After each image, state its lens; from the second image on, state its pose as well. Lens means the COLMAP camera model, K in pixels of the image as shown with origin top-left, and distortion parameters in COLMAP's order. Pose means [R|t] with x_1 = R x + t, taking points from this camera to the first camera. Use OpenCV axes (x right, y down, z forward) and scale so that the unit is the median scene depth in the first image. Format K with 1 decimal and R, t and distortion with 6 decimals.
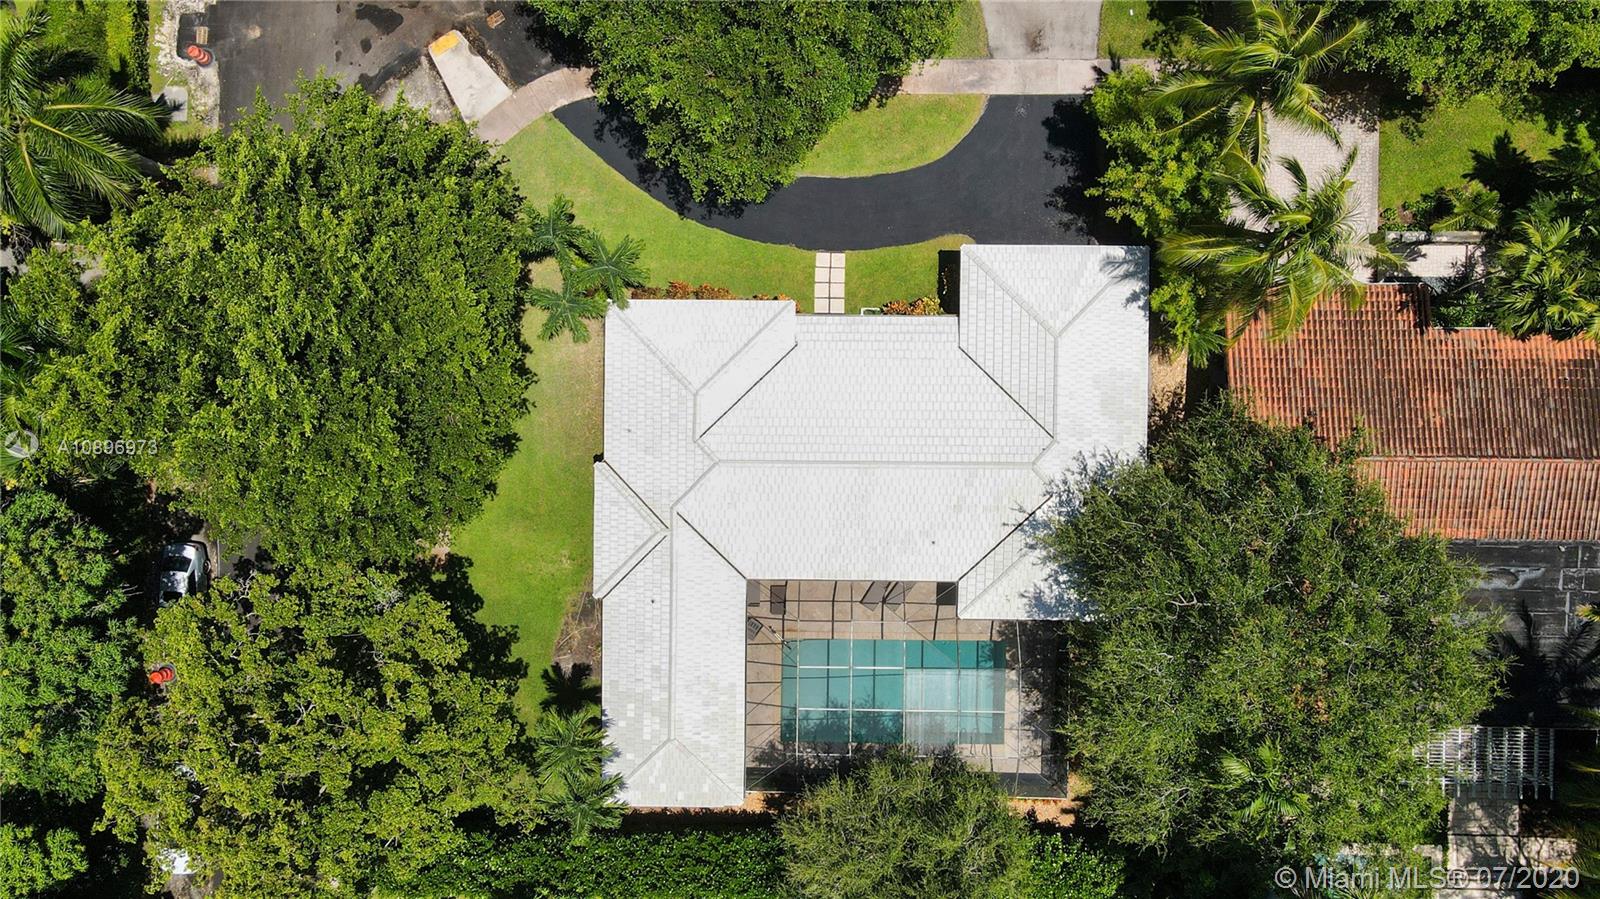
lens RADIAL K [[1187.7, 0, 796.7], [0, 1187.7, 447.6], [0, 0, 1]] dist [0.013859, 0.000451]
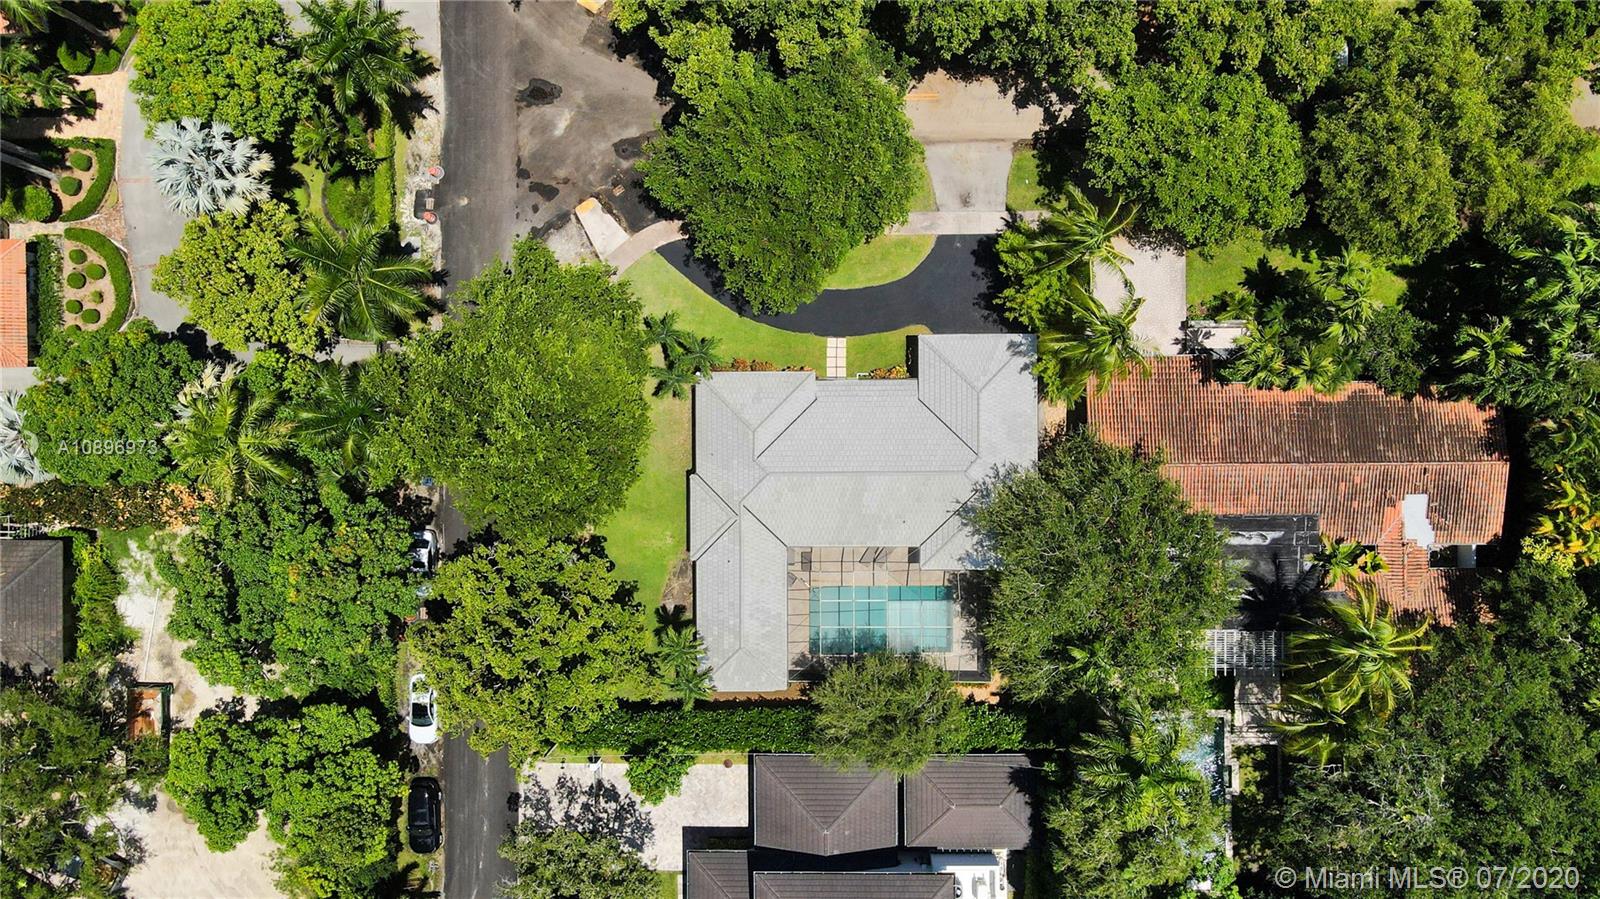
lens RADIAL K [[1193.2, 0, 800.0], [0, 1193.2, 449.5], [0, 0, 1]] dist [-0.005927, 0.035917]
pose [[0.999888, -0.014819, -0.002188, -0.018861], [0.014801, 0.999860, -0.007815, -0.006329], [0.002304, 0.007782, 0.999967, -0.579914]]
